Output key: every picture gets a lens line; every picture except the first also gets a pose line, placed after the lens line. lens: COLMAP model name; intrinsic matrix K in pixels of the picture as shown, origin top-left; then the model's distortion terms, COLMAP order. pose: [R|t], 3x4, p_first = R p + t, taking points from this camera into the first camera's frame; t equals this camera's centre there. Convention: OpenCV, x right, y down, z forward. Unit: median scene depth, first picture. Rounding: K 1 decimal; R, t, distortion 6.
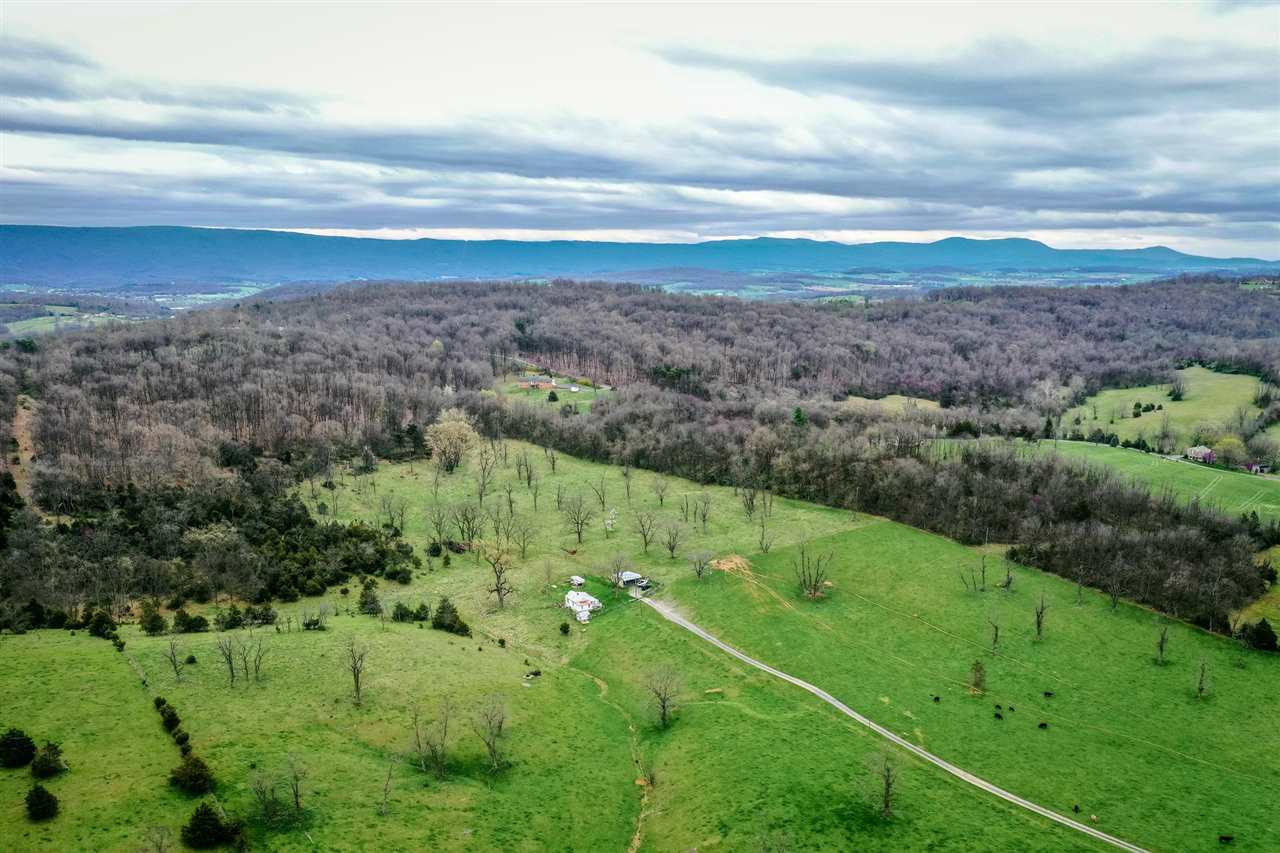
lens RADIAL K [[1050.2, 0, 625.5], [0, 1050.2, 581.3], [0, 0, 1]] dist [0.002802, -0.005698]
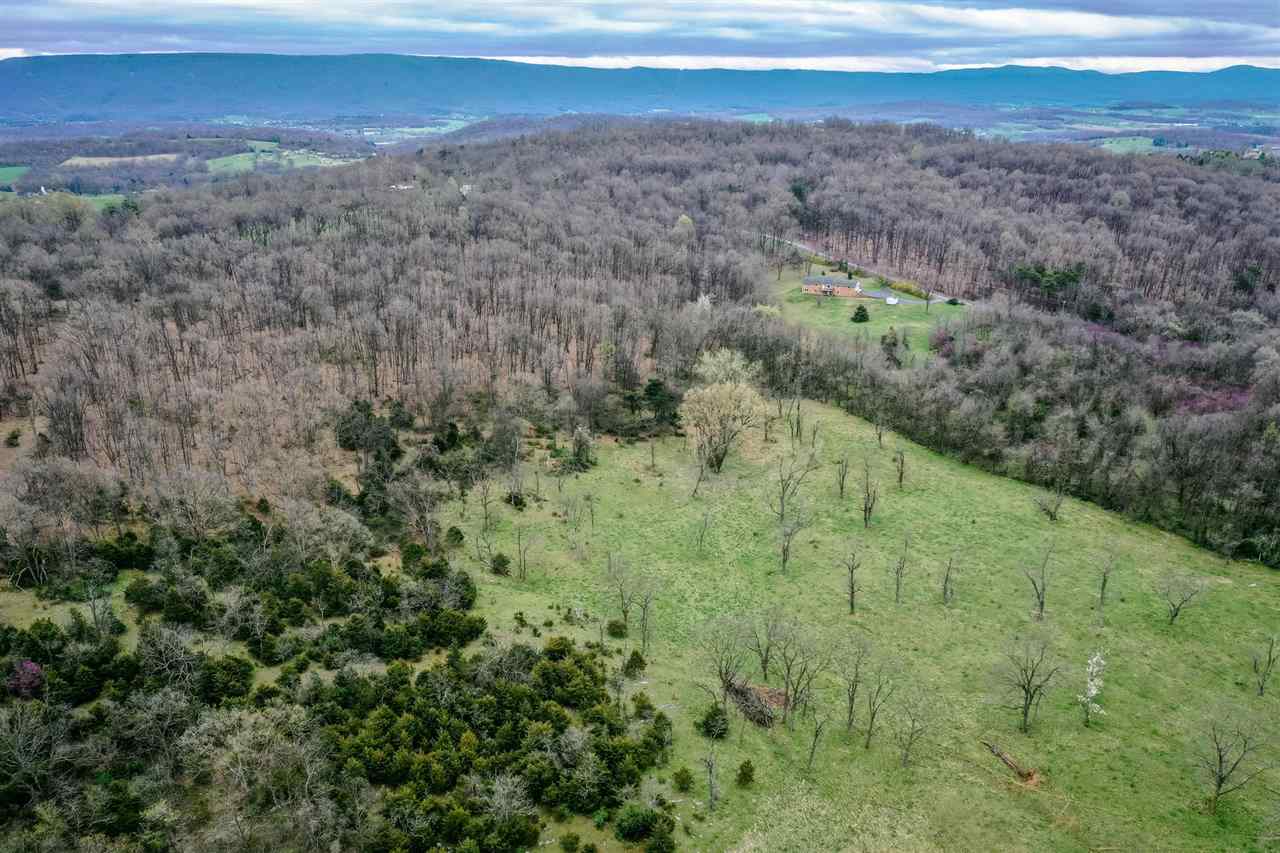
lens RADIAL K [[1050.2, 0, 625.5], [0, 1050.2, 581.3], [0, 0, 1]] dist [0.002802, -0.005698]
pose [[0.982254, 0.081473, -0.168938, -0.081449], [-0.057195, 0.987938, 0.143901, -0.089918], [0.178624, -0.131685, 0.975065, 0.296073]]
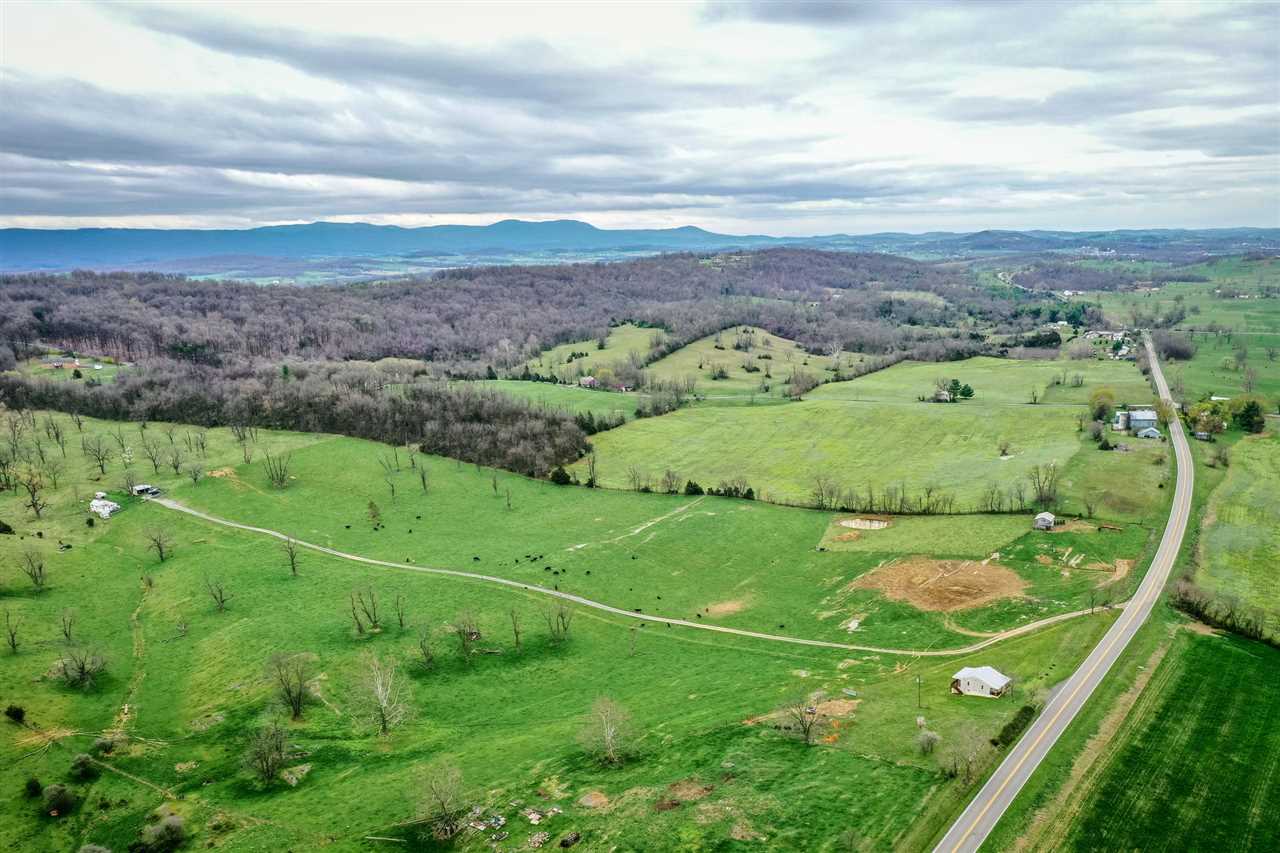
lens RADIAL K [[1050.2, 0, 625.5], [0, 1050.2, 581.3], [0, 0, 1]] dist [0.002802, -0.005698]
pose [[0.925165, -0.132864, 0.355550, 0.041931], [0.127798, 0.991079, 0.037815, 0.072491], [-0.357403, 0.010453, 0.933892, -0.248234]]
